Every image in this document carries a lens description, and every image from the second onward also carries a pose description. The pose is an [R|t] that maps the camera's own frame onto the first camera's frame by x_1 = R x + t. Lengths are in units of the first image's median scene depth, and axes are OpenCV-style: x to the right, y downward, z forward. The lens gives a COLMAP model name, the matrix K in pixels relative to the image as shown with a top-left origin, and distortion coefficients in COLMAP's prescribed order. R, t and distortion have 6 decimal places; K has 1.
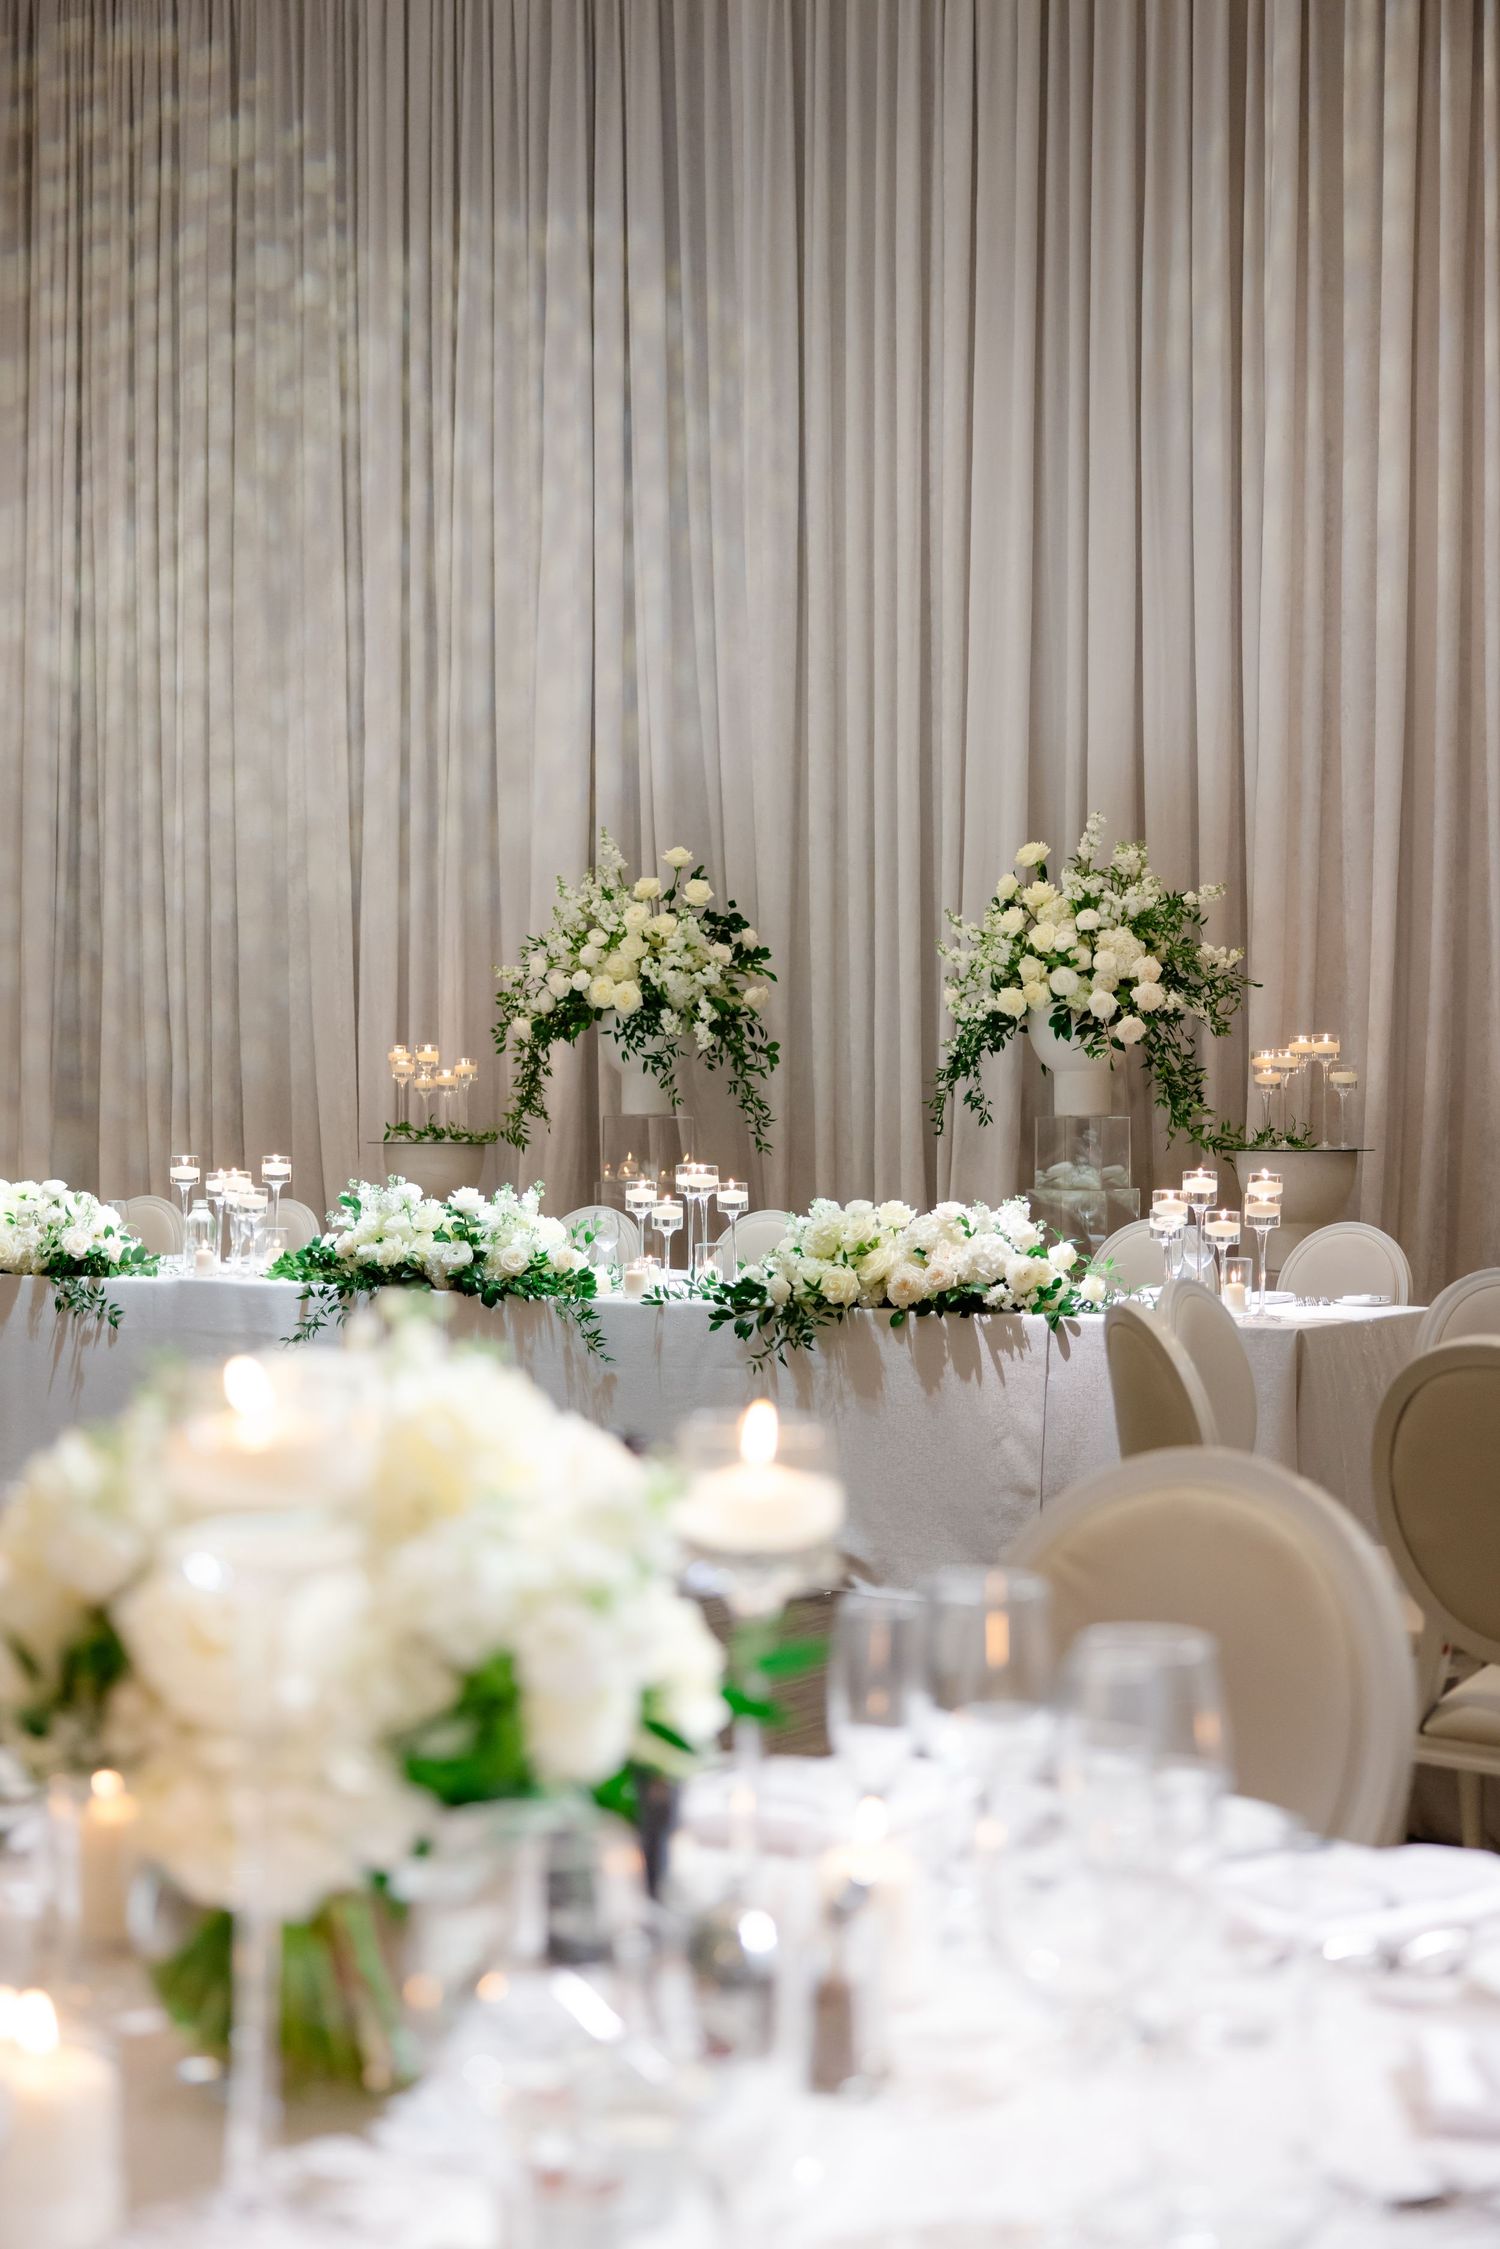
lens RADIAL K [[3189.7, 0, 734.0], [0, 3189.7, 1124.3], [0, 0, 1]] dist [-0.009526, 0.000000]
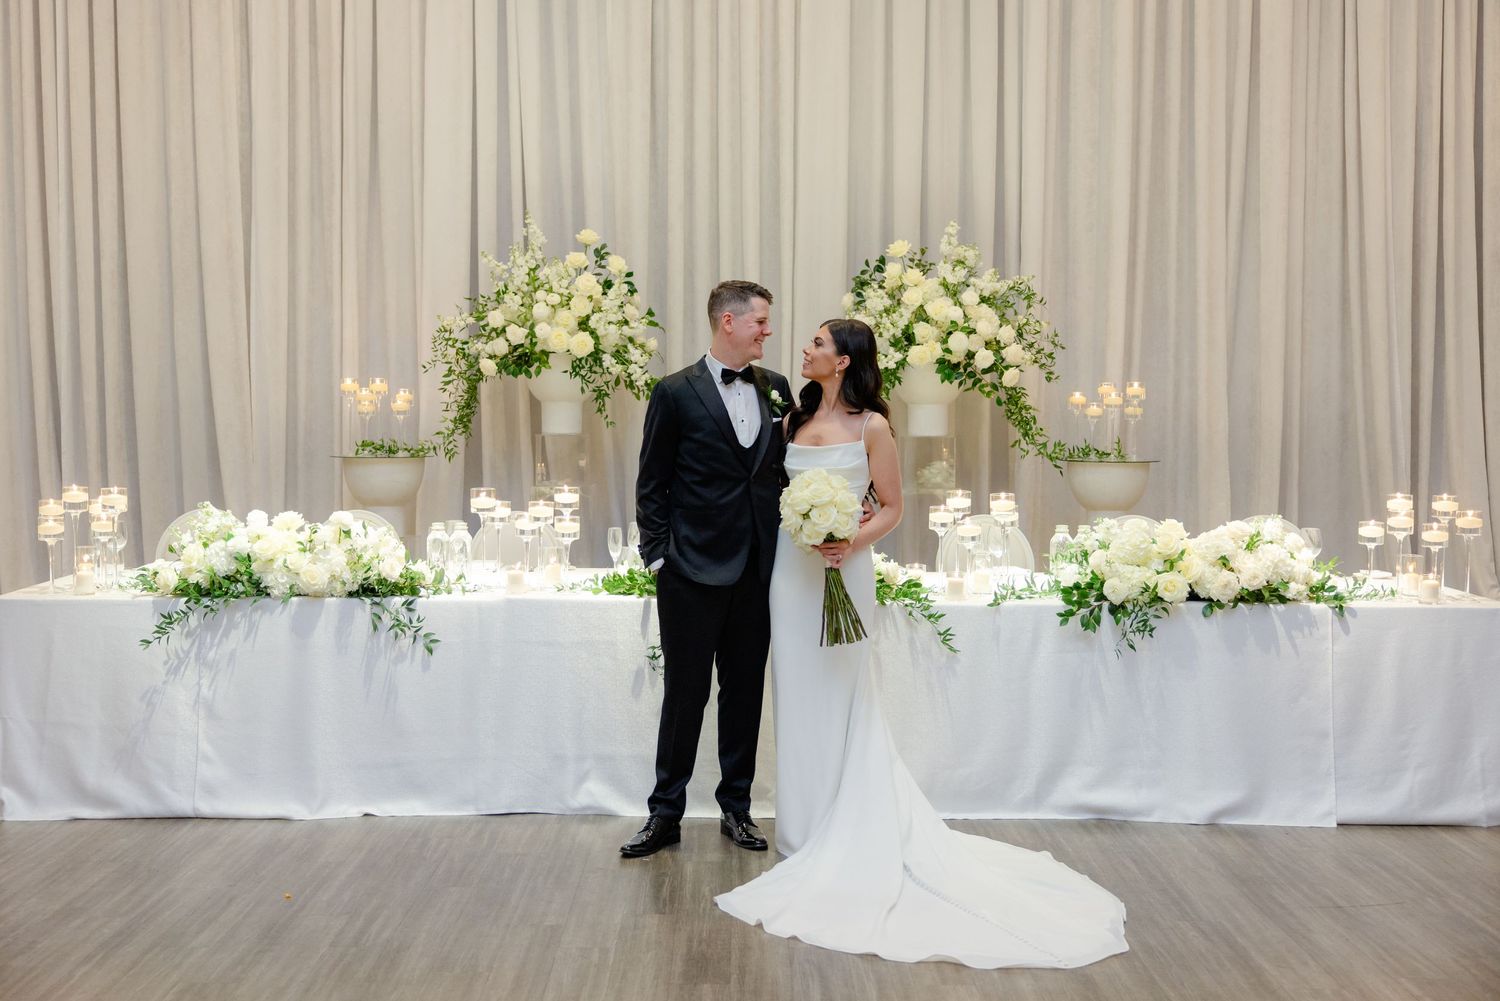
lens RADIAL K [[1846.8, 0, 752.8], [0, 1846.8, 491.9], [0, 0, 1]] dist [0.049267, 0.000000]
pose [[0.858838, -0.026271, 0.511572, -0.524506], [-0.001934, 0.998511, 0.054525, -0.030886], [-0.512243, -0.047818, 0.857508, 0.459669]]
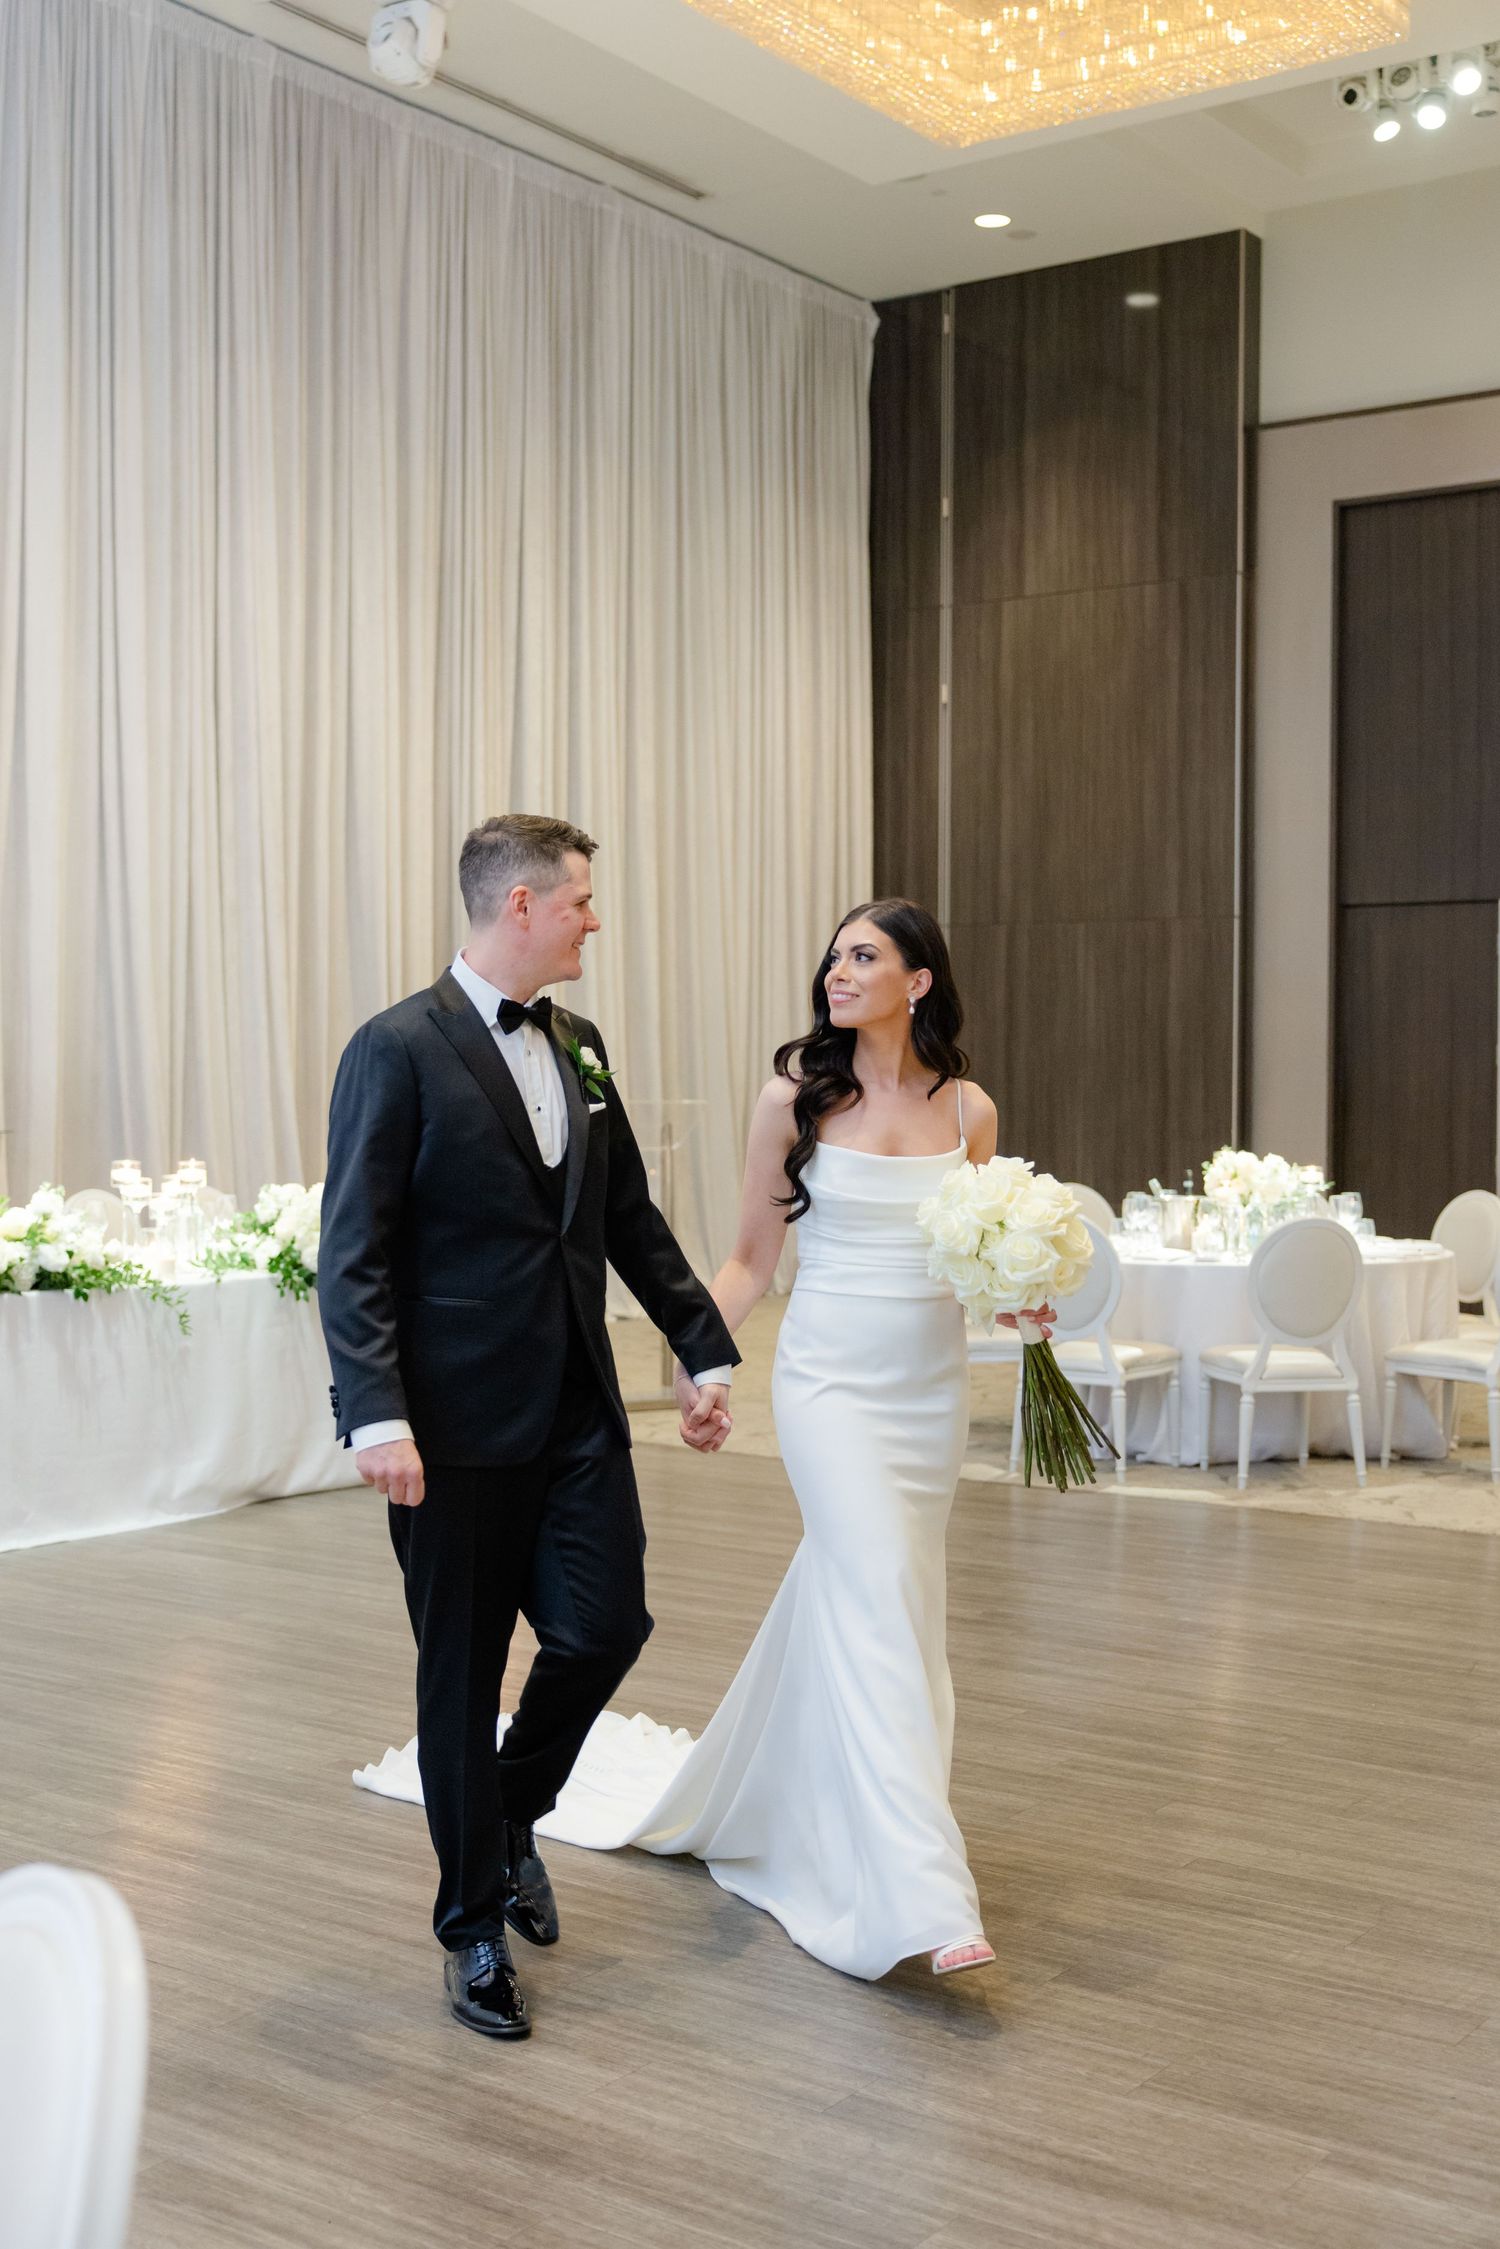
lens RADIAL K [[2557.9, 0, 728.8], [0, 2557.9, 1111.4], [0, 0, 1]] dist [0.002964, 0.000000]
pose [[0.096696, -0.020978, 0.995093, -1.024229], [-0.009518, 0.999713, 0.022001, -0.030978], [-0.995268, -0.011599, 0.096469, 0.787340]]
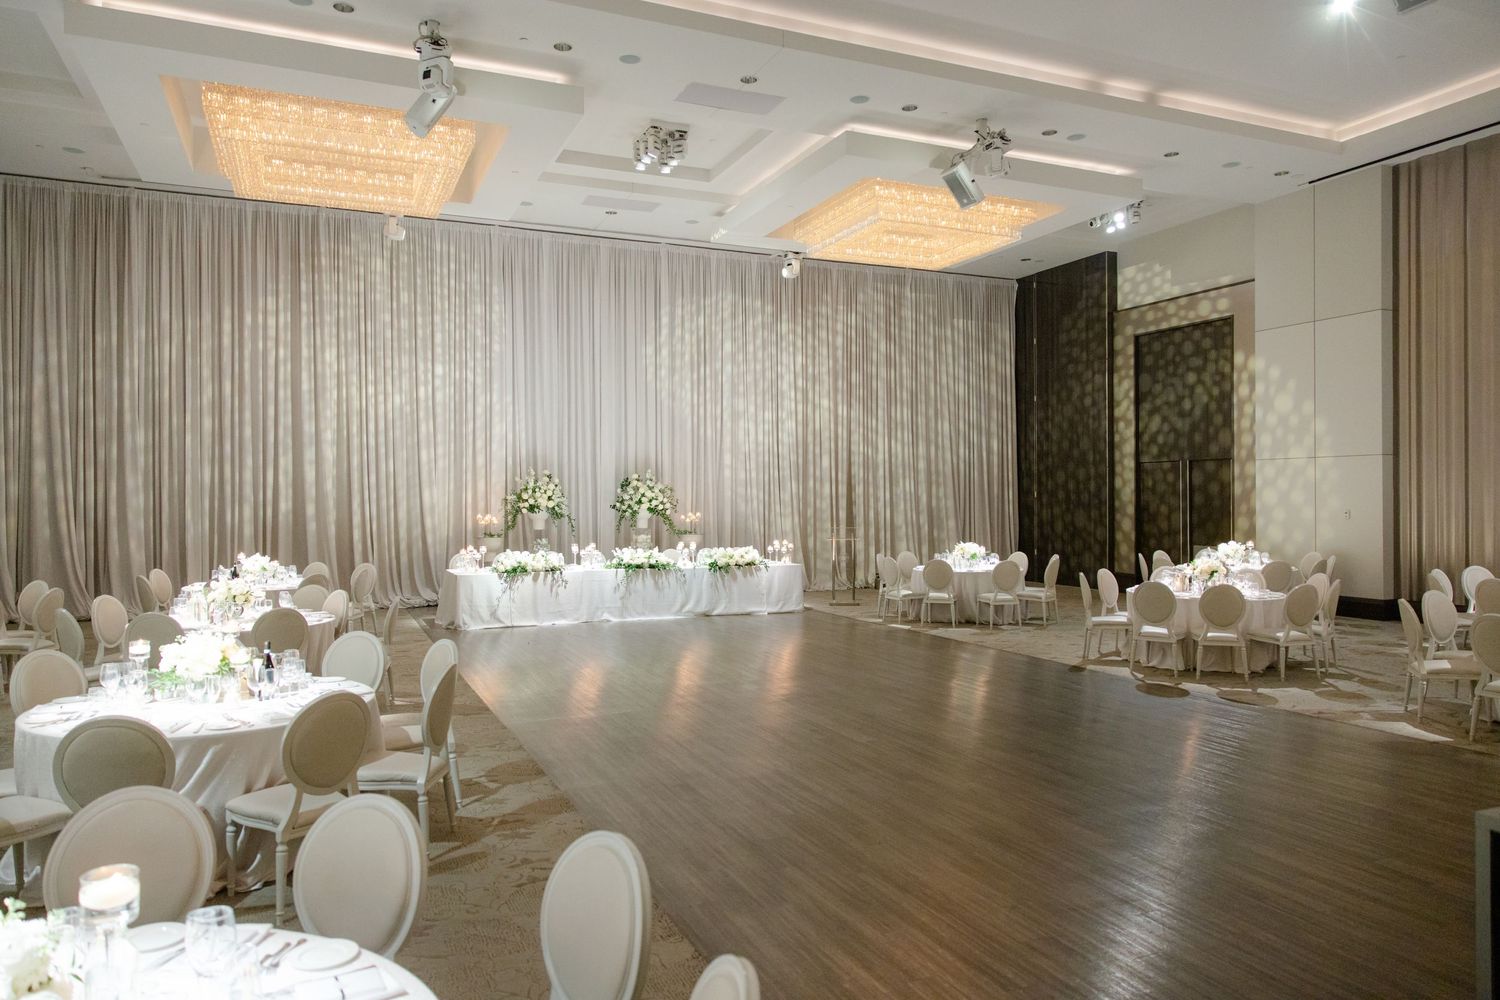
lens RADIAL K [[984.8, 0, 744.8], [0, 984.8, 496.5], [0, 0, 1]] dist [-0.003502, 0.003325]
pose [[0.590904, -0.003423, 0.806734, -1.462372], [0.004011, 0.999991, 0.001305, -0.075158], [-0.806732, 0.002465, 0.590913, -0.080630]]
